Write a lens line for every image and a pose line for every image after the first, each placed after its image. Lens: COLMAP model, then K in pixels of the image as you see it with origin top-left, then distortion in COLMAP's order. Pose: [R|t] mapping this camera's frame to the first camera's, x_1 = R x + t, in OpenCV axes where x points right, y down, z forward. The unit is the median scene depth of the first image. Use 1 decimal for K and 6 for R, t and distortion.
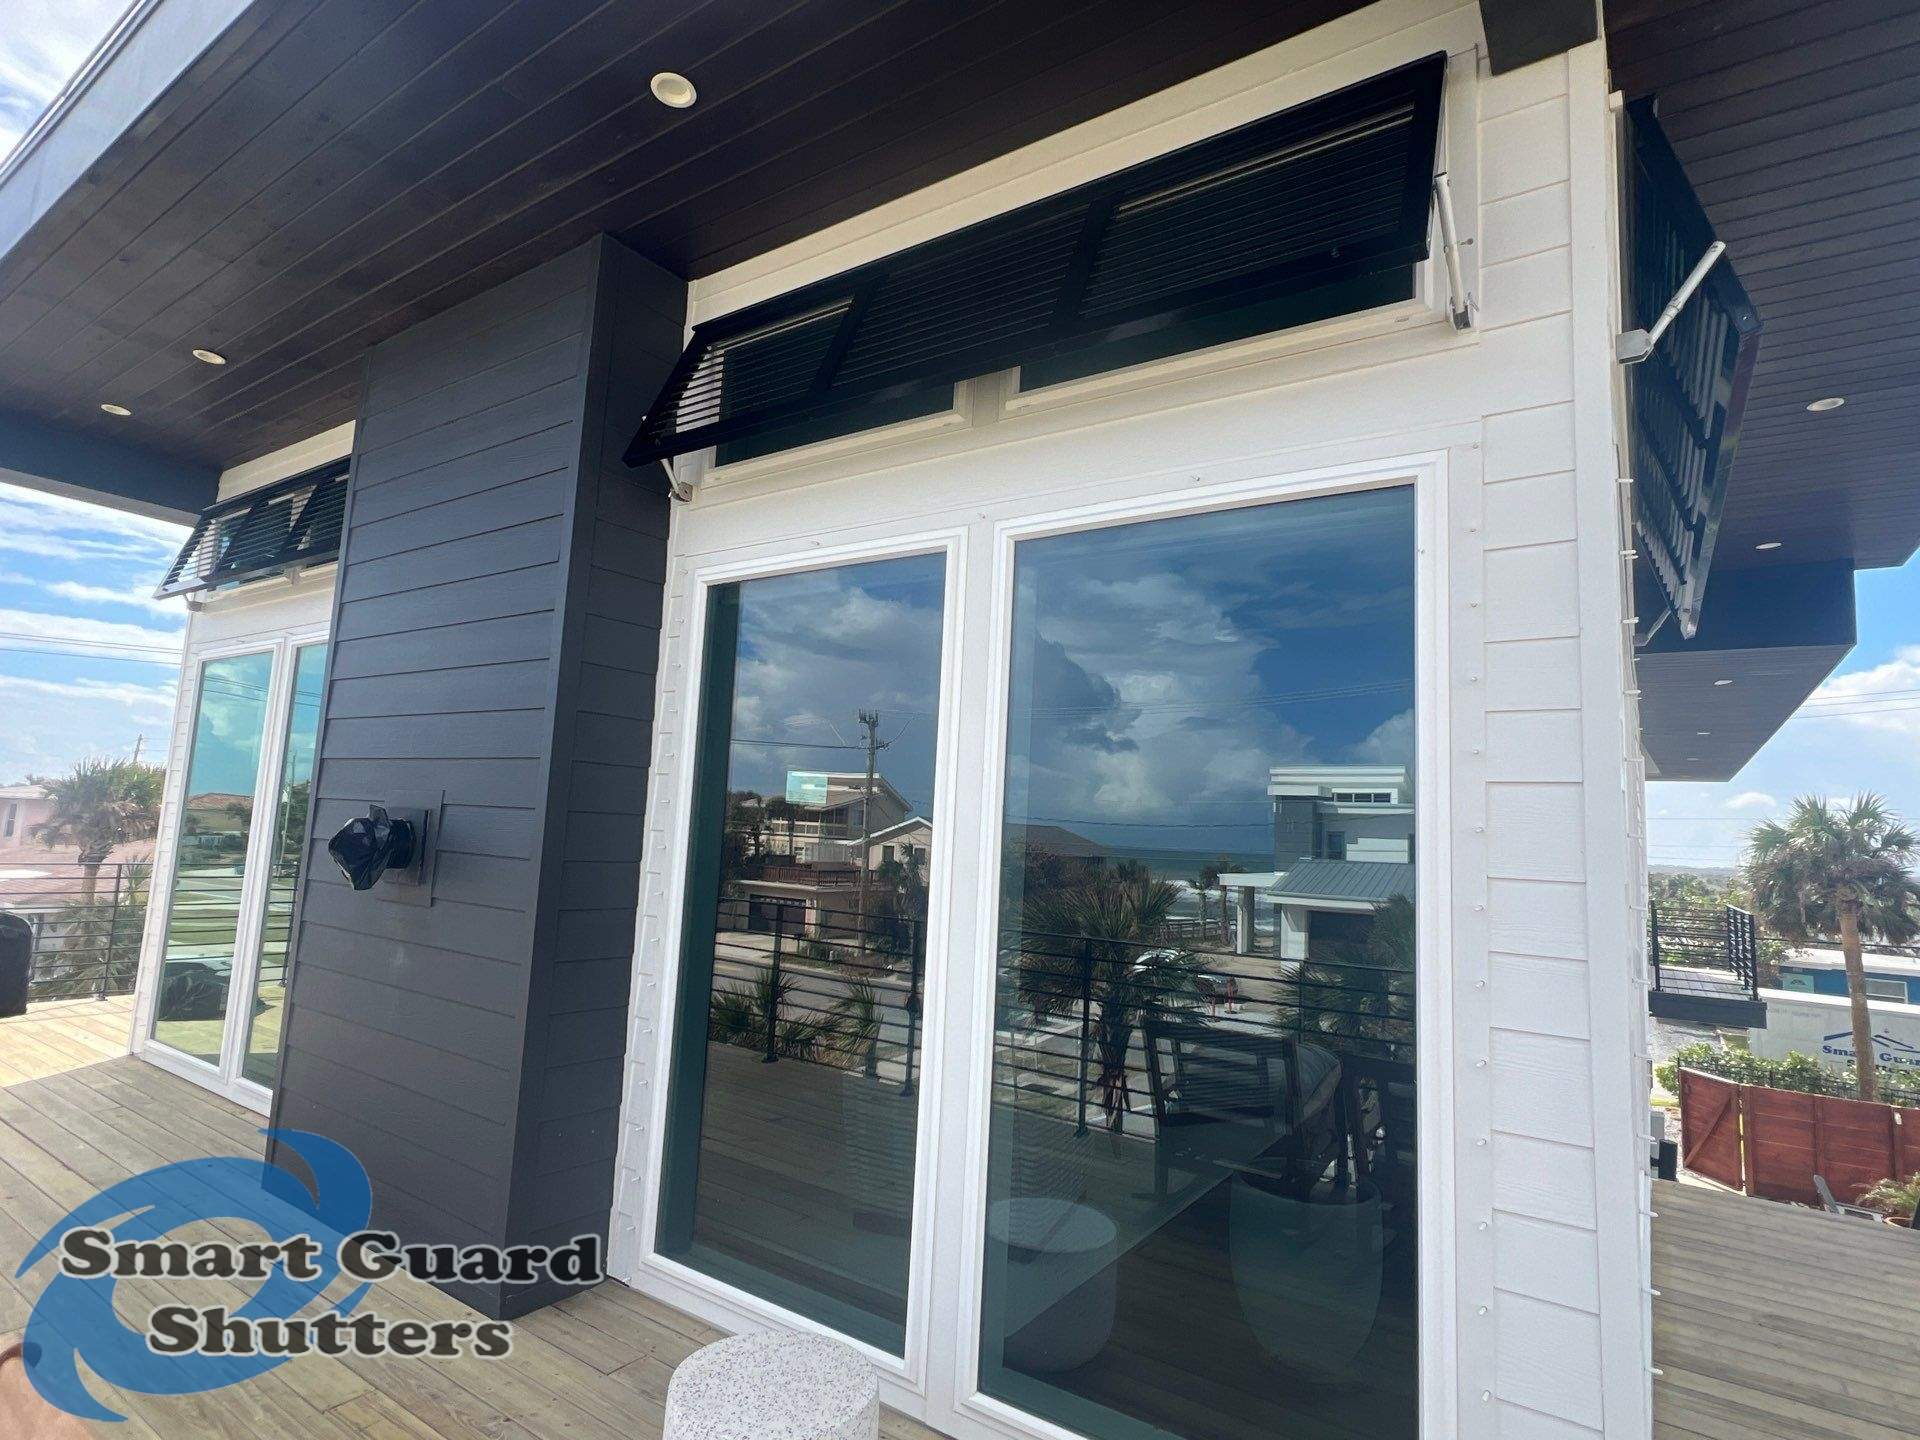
lens RADIAL K [[985.8, 0, 867.8], [0, 985.8, 733.0], [0, 0, 1]] dist [-0.000522, 0.000933]
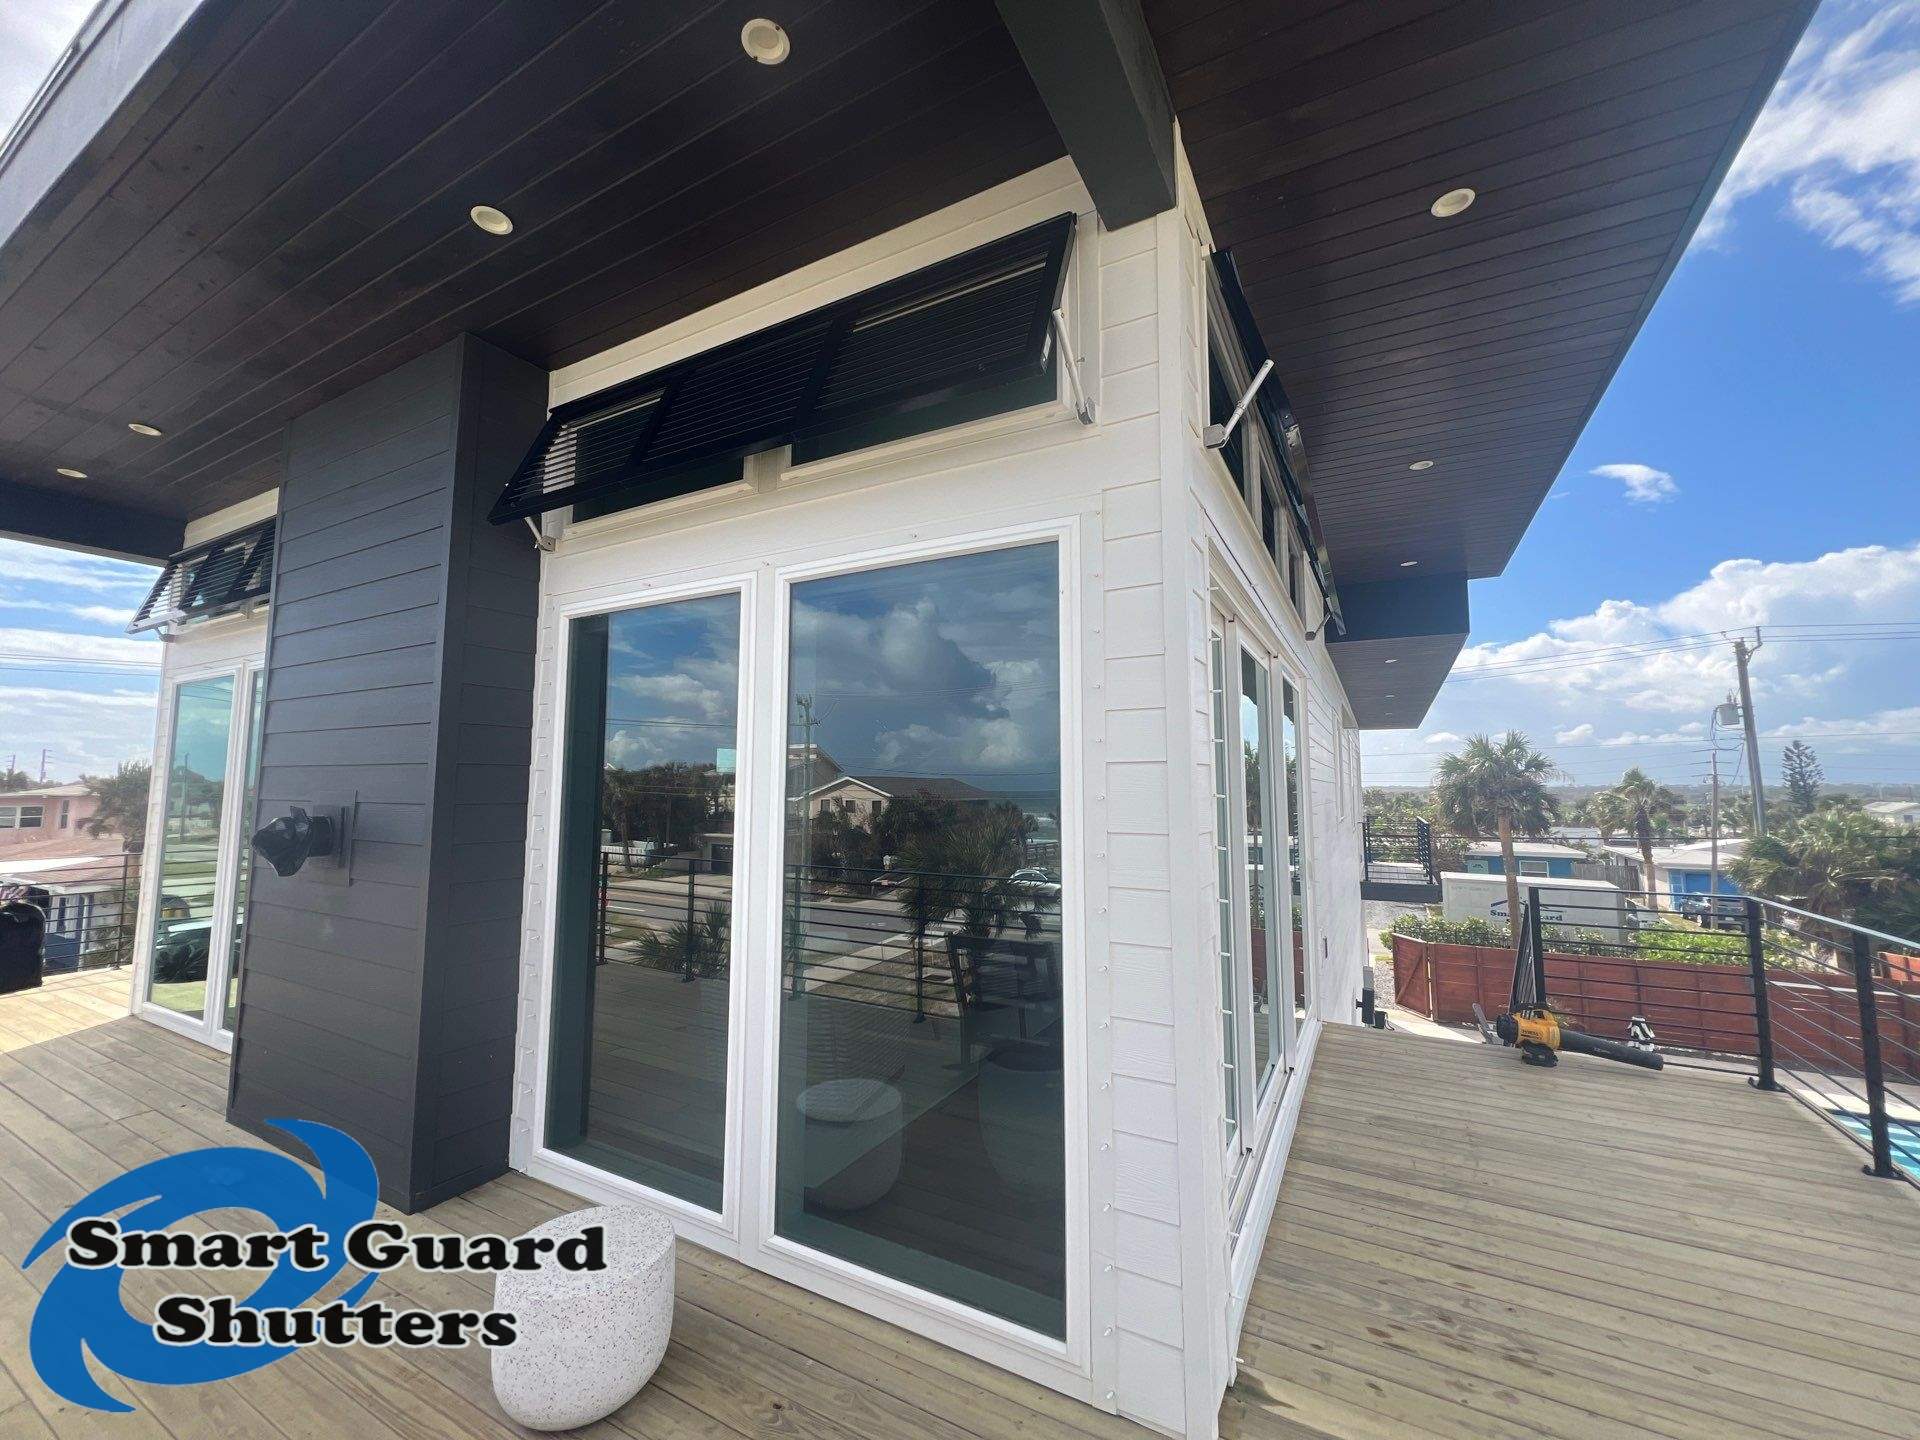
lens RADIAL K [[773.1, 0, 950.3], [0, 773.1, 720.1], [0, 0, 1]] dist [-0.000305, 0.000700]
pose [[0.994569, -0.038311, 0.096772, 0.210870], [0.035346, 0.998857, 0.032174, -0.034165], [-0.097894, -0.028579, 0.994786, -0.026693]]
